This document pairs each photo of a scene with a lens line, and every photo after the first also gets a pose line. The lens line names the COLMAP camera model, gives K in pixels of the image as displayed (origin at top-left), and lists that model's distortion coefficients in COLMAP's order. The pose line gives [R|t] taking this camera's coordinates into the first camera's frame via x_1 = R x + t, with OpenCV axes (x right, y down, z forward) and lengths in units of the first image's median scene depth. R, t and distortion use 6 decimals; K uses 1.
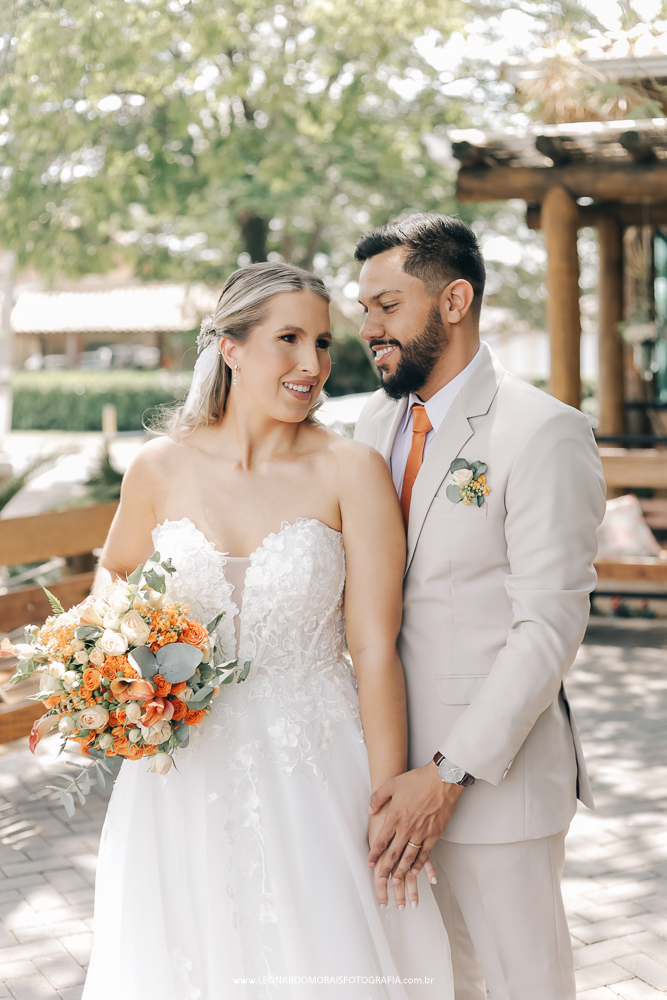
lens RADIAL K [[1535.6, 0, 333.5], [0, 1535.6, 500.0], [0, 0, 1]] dist [-0.023237, -0.424862]
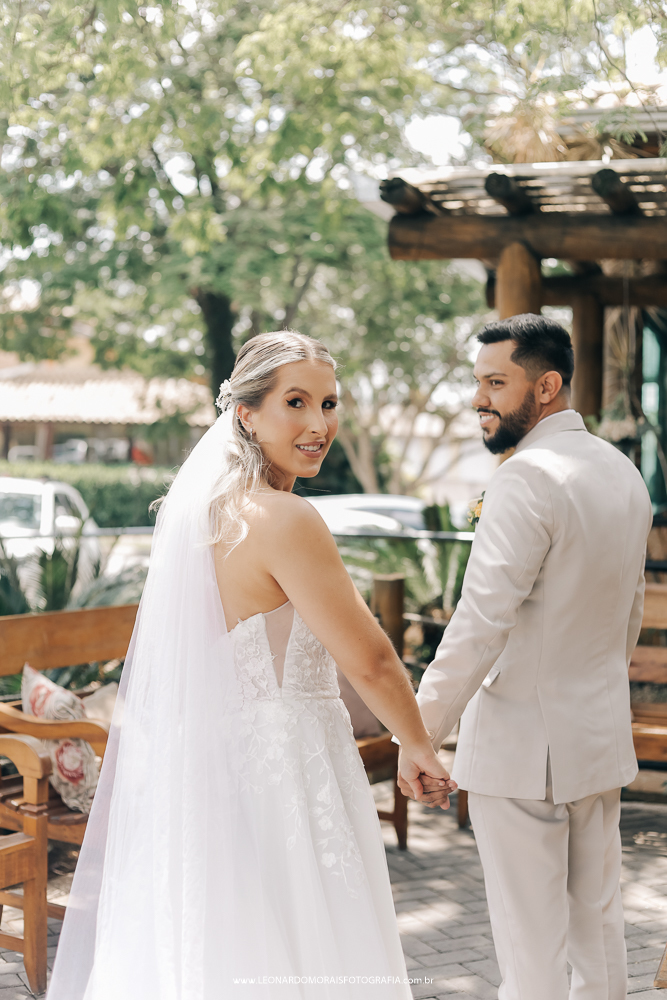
lens RADIAL K [[1513.9, 0, 333.5], [0, 1513.9, 500.0], [0, 0, 1]] dist [-0.076197, 0.000806]
pose [[0.999278, 0.037943, -0.001710, 0.057813], [-0.037973, 0.997035, -0.066923, -0.014699], [-0.000835, 0.066939, 0.997757, 0.223115]]
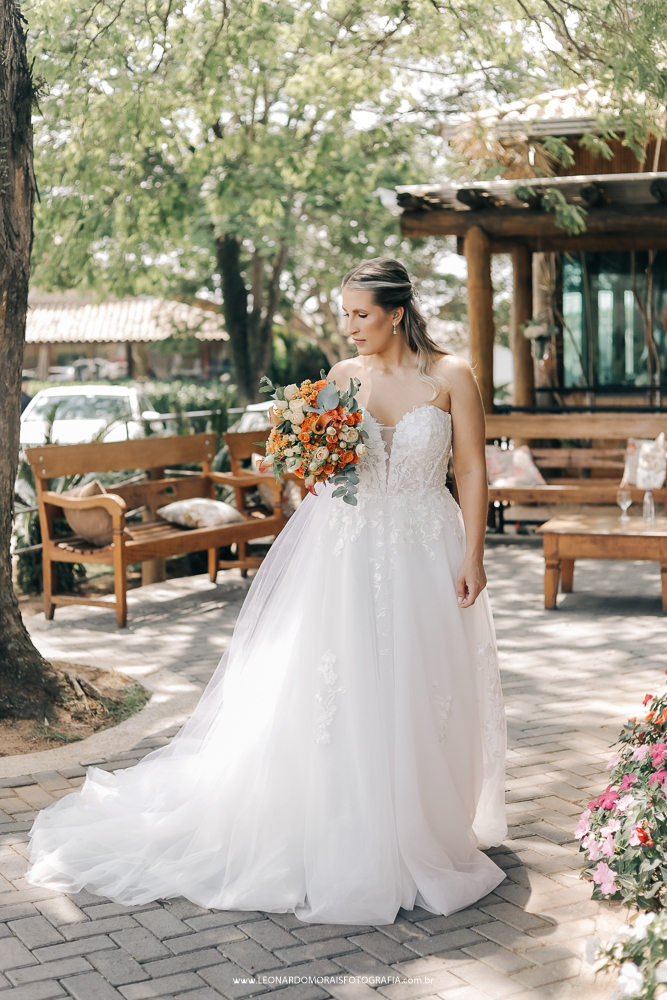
lens RADIAL K [[1553.3, 0, 333.5], [0, 1553.3, 500.0], [0, 0, 1]] dist [-0.146469, 0.063527]
pose [[0.999663, -0.002965, 0.025802, -0.016556], [0.003249, 0.999935, -0.010956, 0.056104], [-0.025768, 0.011036, 0.999607, -0.376142]]
